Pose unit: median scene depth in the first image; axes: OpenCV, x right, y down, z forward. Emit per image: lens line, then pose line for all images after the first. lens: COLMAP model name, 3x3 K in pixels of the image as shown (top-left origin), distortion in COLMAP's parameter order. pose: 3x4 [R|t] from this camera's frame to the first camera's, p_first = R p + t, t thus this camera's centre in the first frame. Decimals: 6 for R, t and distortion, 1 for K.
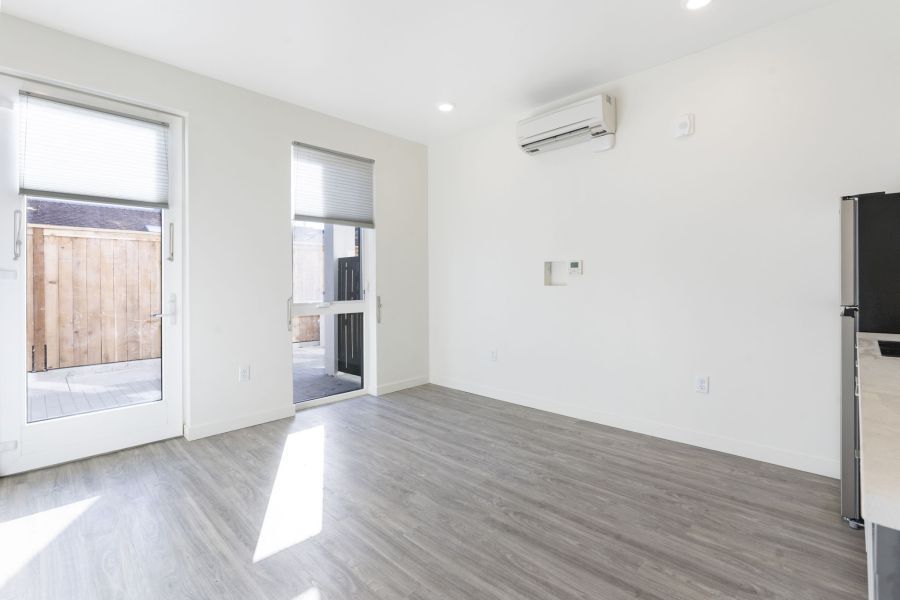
lens RADIAL K [[406.8, 0, 447.8], [0, 406.8, 298.2], [0, 0, 1]] dist [-0.010454, 0.000696]
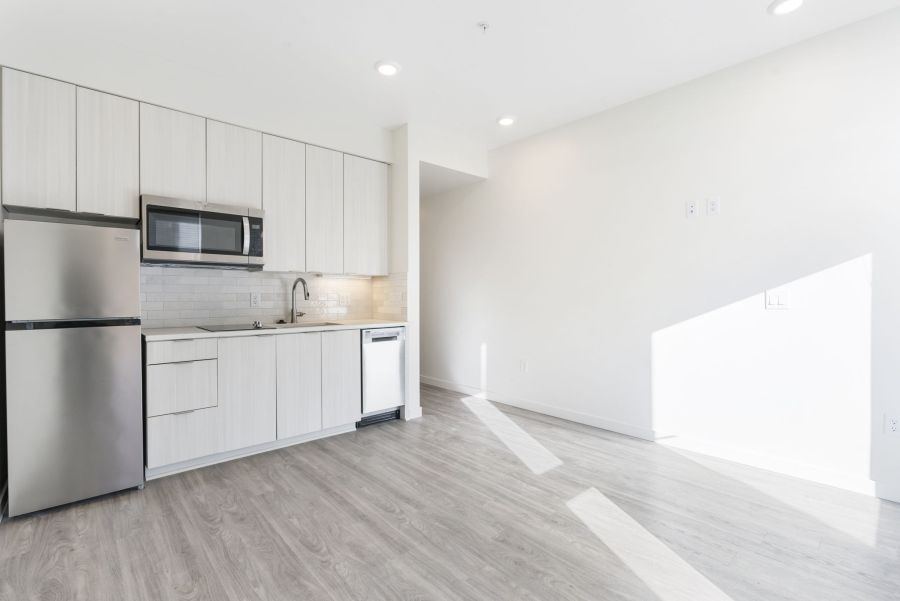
lens RADIAL K [[415.3, 0, 449.9], [0, 415.3, 296.0], [0, 0, 1]] dist [-0.012383, 0.005298]
pose [[-0.998504, 0.009234, 0.053889, -0.046673], [0.011186, 0.999288, 0.036038, -0.074806], [-0.053518, 0.036587, -0.997896, 2.057384]]
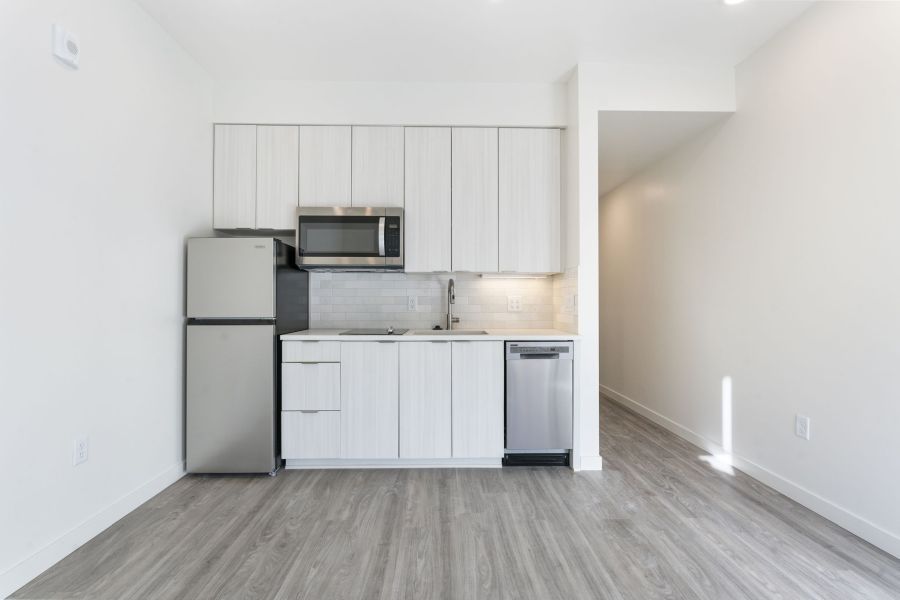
lens RADIAL K [[406.8, 0, 447.8], [0, 406.8, 298.2], [0, 0, 1]] dist [-0.010454, 0.000696]
pose [[-0.717653, 0.016519, 0.696205, -0.378090], [0.030261, 0.999514, 0.007478, -0.034857], [-0.695743, 0.026435, -0.717804, 1.446253]]
